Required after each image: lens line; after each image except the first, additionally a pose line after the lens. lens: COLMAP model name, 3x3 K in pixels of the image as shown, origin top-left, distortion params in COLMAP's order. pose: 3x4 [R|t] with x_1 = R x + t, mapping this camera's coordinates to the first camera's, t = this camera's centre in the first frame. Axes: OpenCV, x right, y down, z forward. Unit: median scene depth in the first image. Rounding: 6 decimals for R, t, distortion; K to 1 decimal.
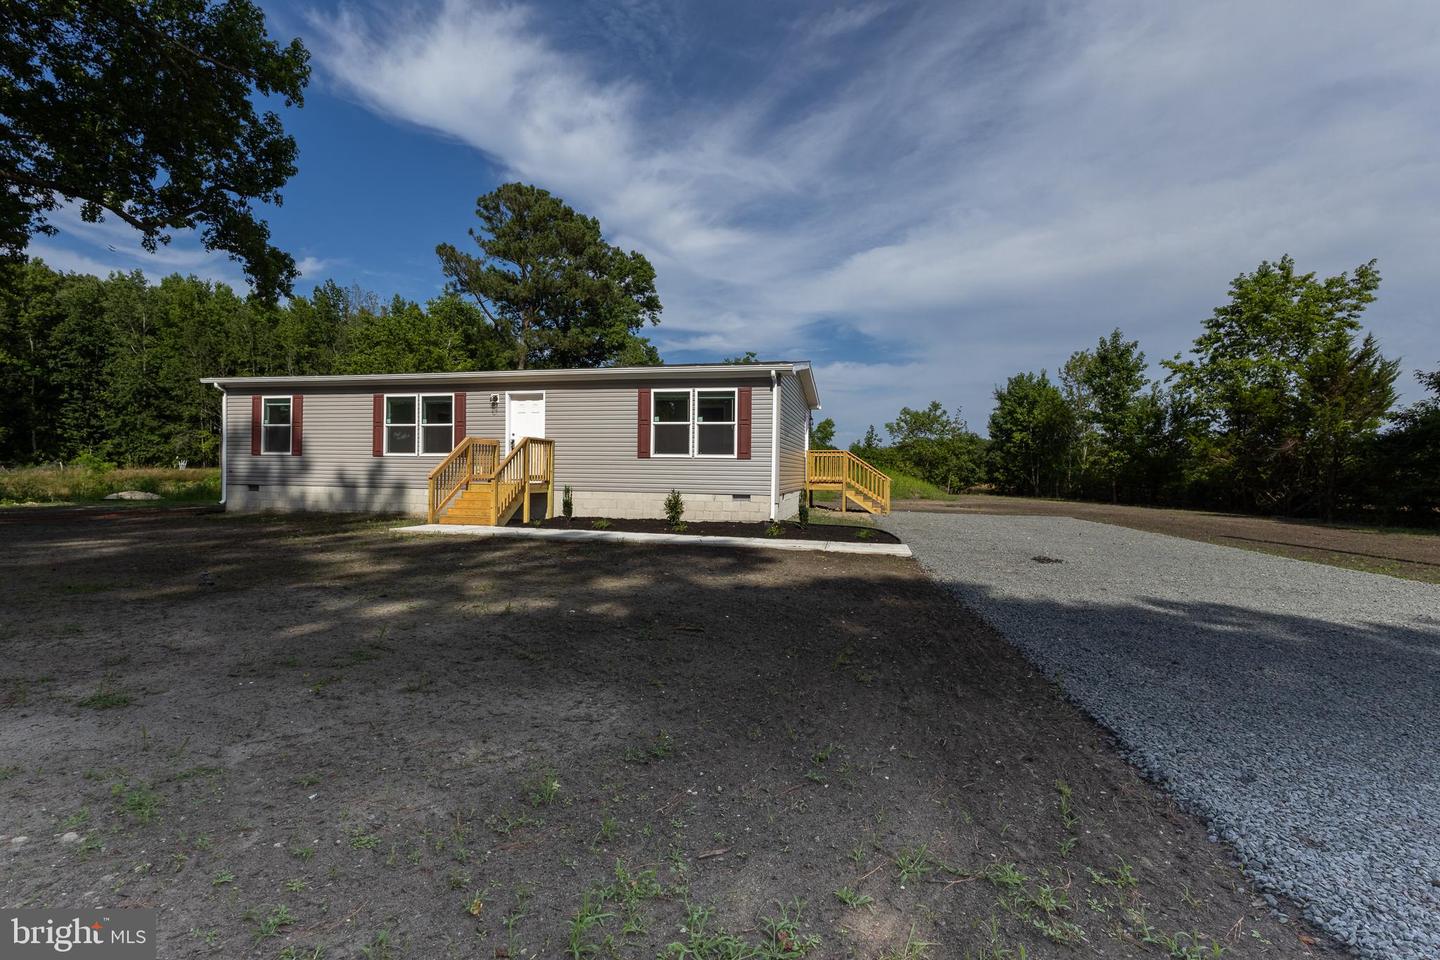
lens RADIAL K [[669.6, 0, 719.9], [0, 669.6, 483.3], [0, 0, 1]] dist [0.002343, 0.001055]
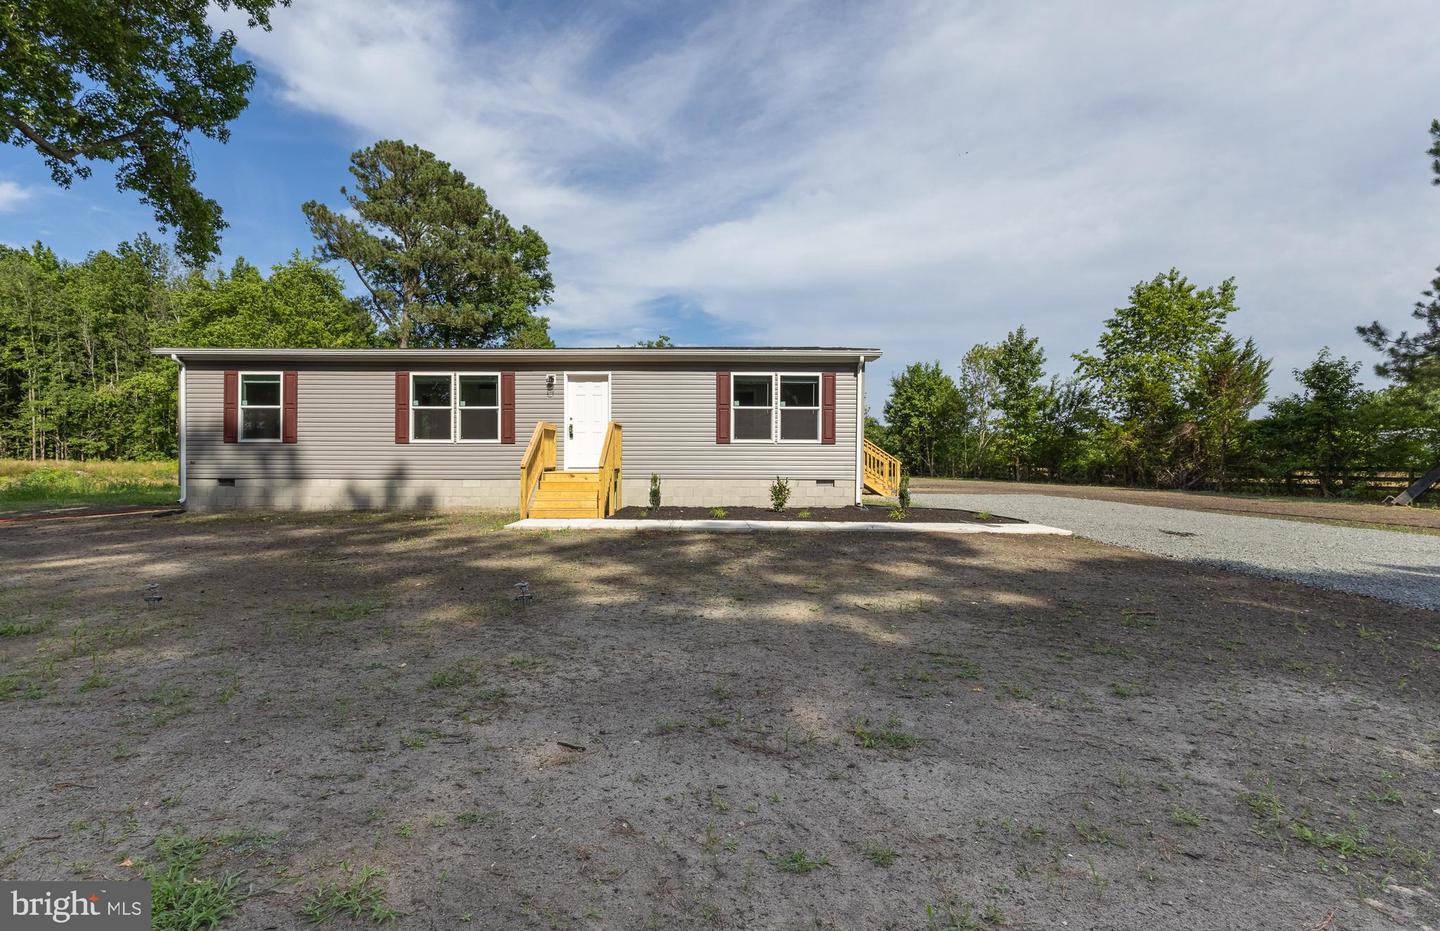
lens RADIAL K [[671.5, 0, 719.7], [0, 671.5, 464.1], [0, 0, 1]] dist [0.005926, -0.000309]
pose [[0.972318, -0.013682, 0.233259, -0.247765], [0.015080, 0.999877, -0.004208, -0.003114], [-0.233173, 0.007609, 0.972406, 0.044970]]
